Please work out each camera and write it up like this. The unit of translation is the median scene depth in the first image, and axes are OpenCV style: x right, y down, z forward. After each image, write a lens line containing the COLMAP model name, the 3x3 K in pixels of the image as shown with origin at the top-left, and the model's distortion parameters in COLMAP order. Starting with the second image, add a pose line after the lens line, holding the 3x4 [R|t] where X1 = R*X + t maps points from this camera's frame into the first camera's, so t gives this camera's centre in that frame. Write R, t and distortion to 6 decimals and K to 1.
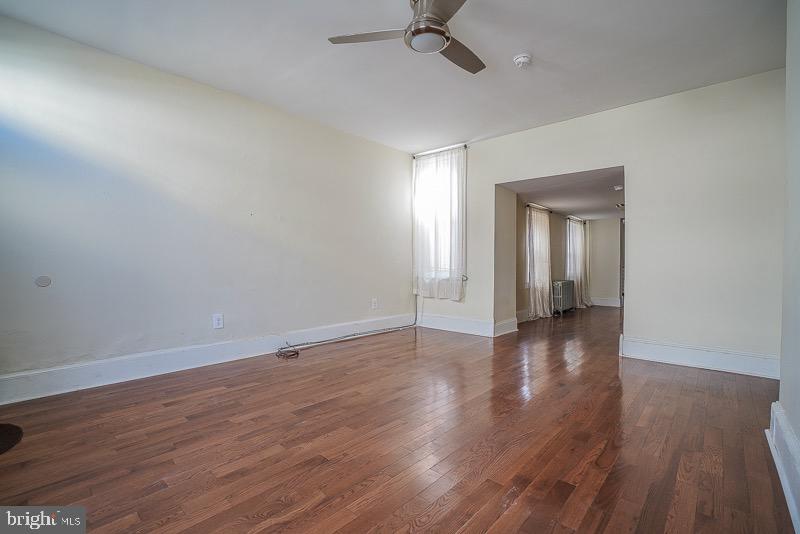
lens RADIAL K [[364.8, 0, 399.1], [0, 364.8, 264.9], [0, 0, 1]] dist [-0.057198, 0.022143]
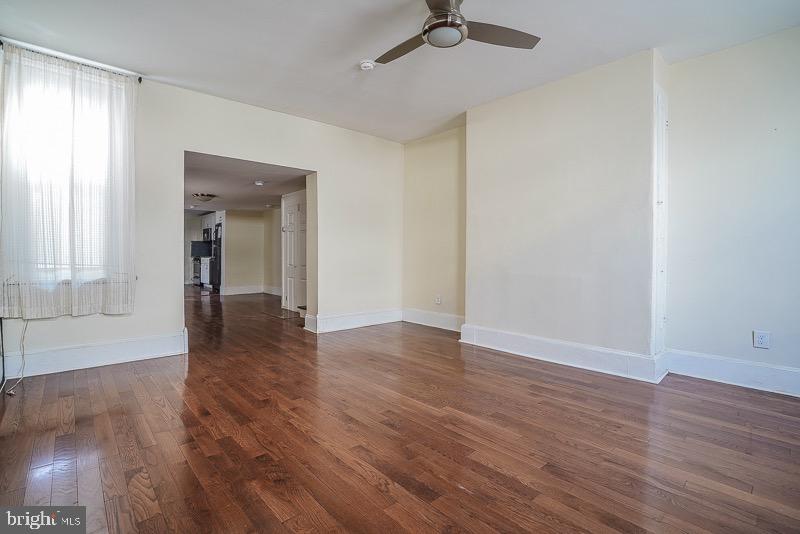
lens RADIAL K [[375.9, 0, 391.8], [0, 375.9, 254.4], [0, 0, 1]] dist [-0.061630, 0.025107]
pose [[0.114168, -0.006600, 0.993440, -0.439116], [0.002774, 0.999976, 0.006325, -0.008824], [-0.993458, 0.002034, 0.114184, 0.469011]]
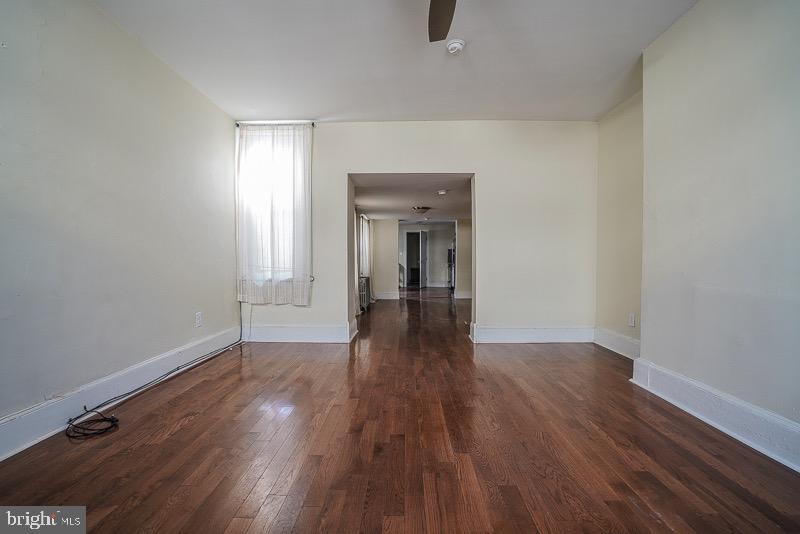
lens RADIAL K [[368.2, 0, 399.0], [0, 368.2, 263.2], [0, 0, 1]] dist [-0.059010, 0.023081]
pose [[0.754193, -0.011406, 0.656554, -0.237322], [0.009305, 0.999934, 0.006682, -0.003045], [-0.656587, 0.001069, 0.754249, 0.218259]]
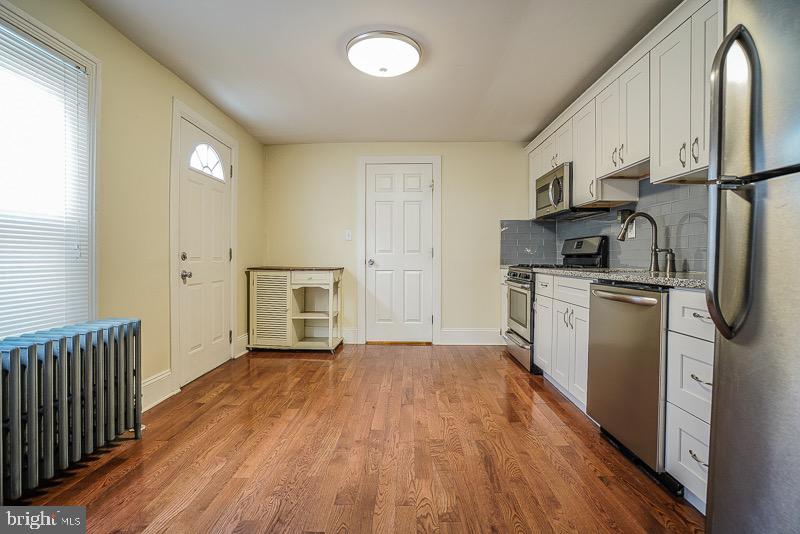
lens RADIAL K [[375.6, 0, 400.3], [0, 375.6, 263.5], [0, 0, 1]] dist [-0.061992, 0.024214]
pose [[0.761532, -0.015104, 0.647952, 1.160129], [0.004364, 0.999825, 0.018177, -0.004497], [-0.648113, -0.011014, 0.761465, 1.601122]]
